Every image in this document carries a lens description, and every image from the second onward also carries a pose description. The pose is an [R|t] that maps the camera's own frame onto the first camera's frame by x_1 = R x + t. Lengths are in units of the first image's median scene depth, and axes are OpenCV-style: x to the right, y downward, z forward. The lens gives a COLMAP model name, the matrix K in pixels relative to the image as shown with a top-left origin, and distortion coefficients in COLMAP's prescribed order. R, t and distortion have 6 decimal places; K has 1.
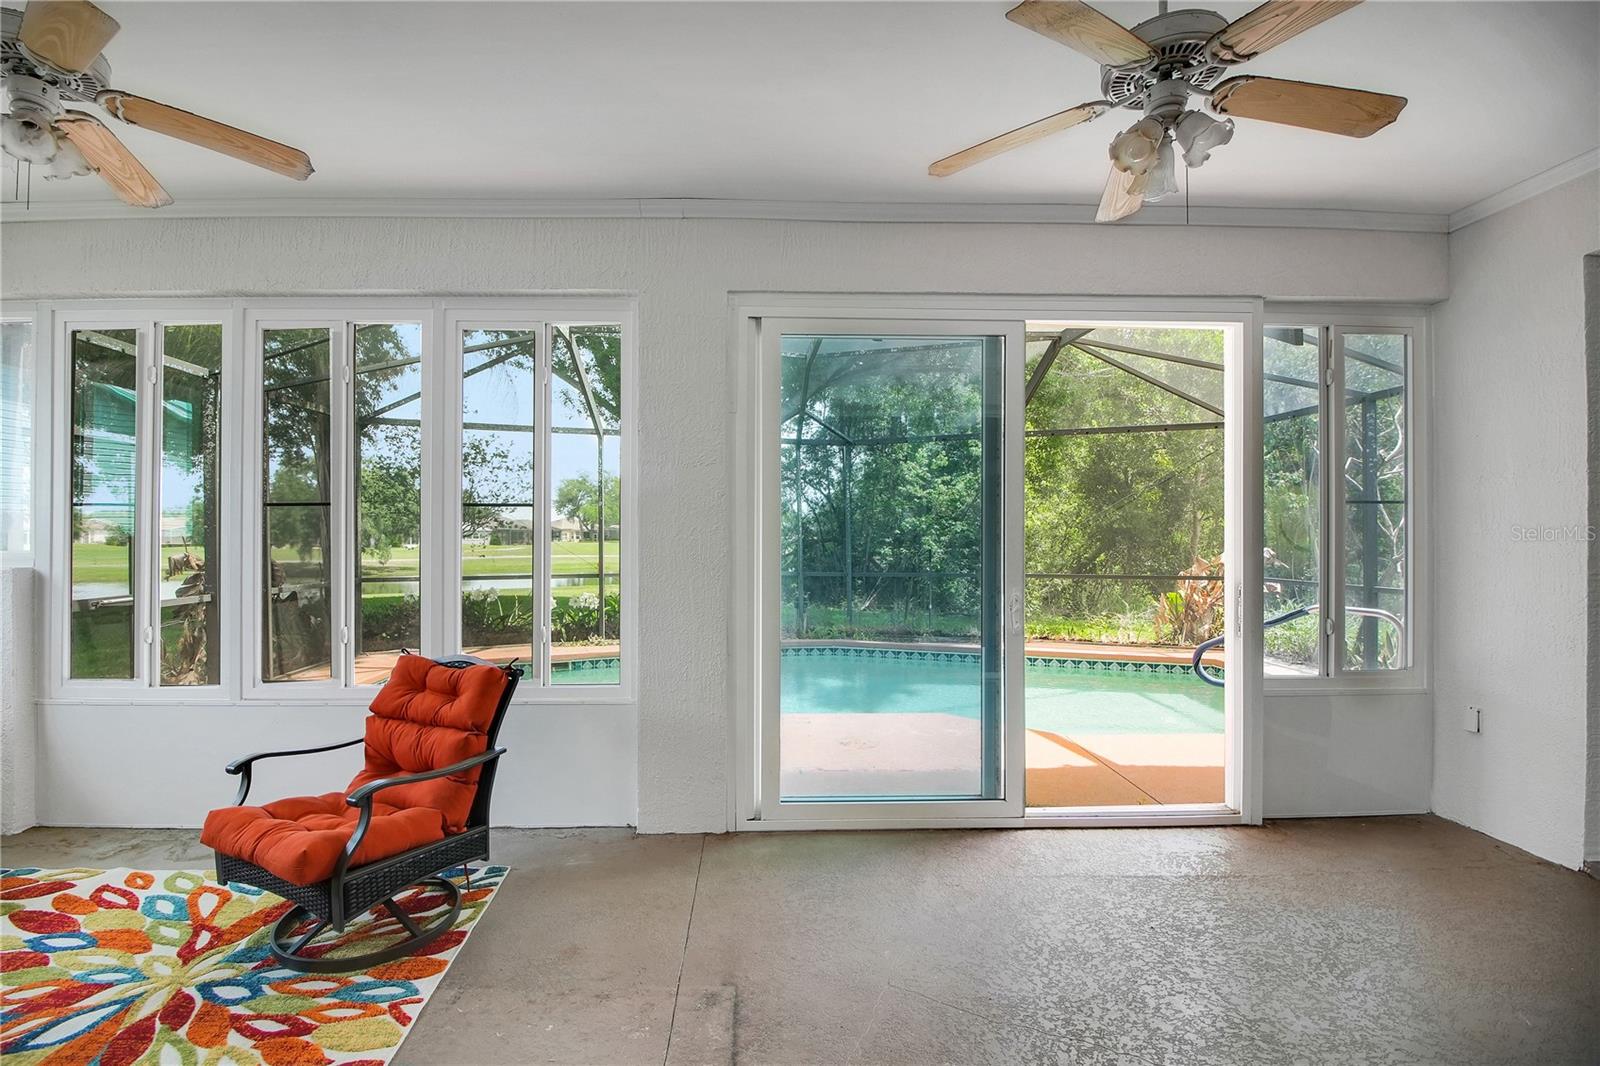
lens RADIAL K [[698.6, 0, 798.5], [0, 698.6, 529.7], [0, 0, 1]] dist [-0.000510, -0.012774]
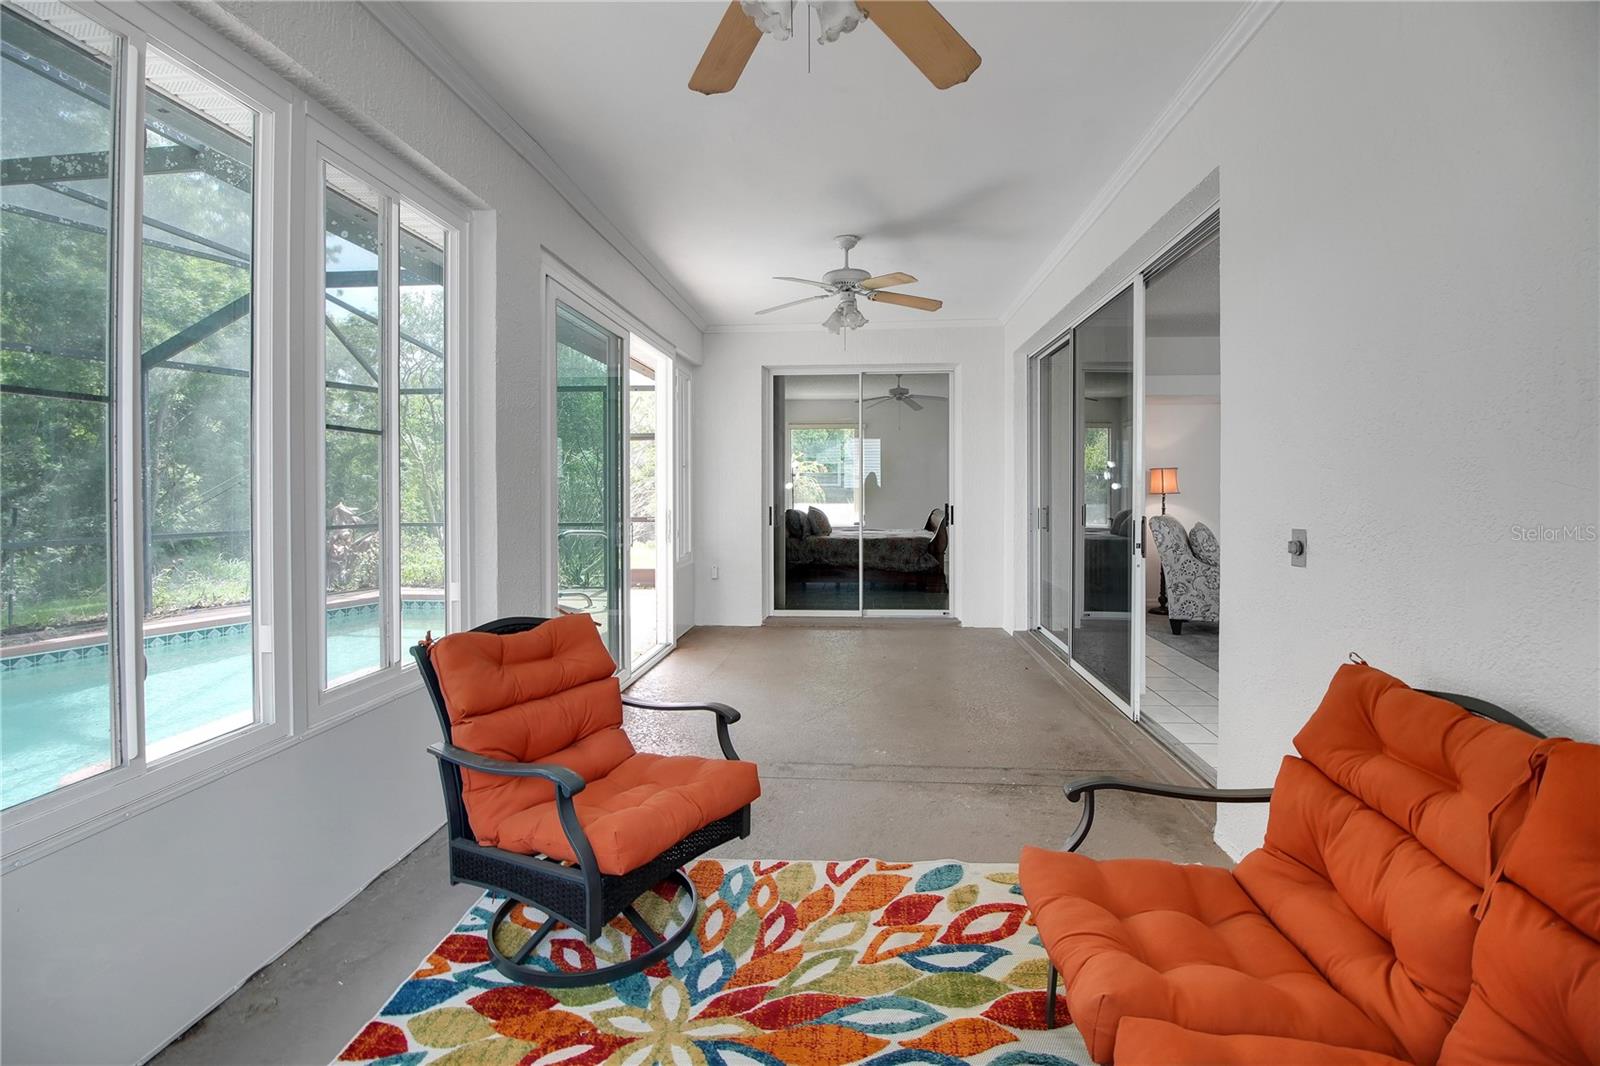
lens RADIAL K [[687.3, 0, 783.8], [0, 687.3, 482.3], [0, 0, 1]] dist [-0.001705, -0.000399]
pose [[0.166334, 0.008521, 0.986033, -1.219589], [-0.003829, 0.999961, -0.007996, 0.024749], [-0.986062, -0.002446, 0.166360, 0.542209]]
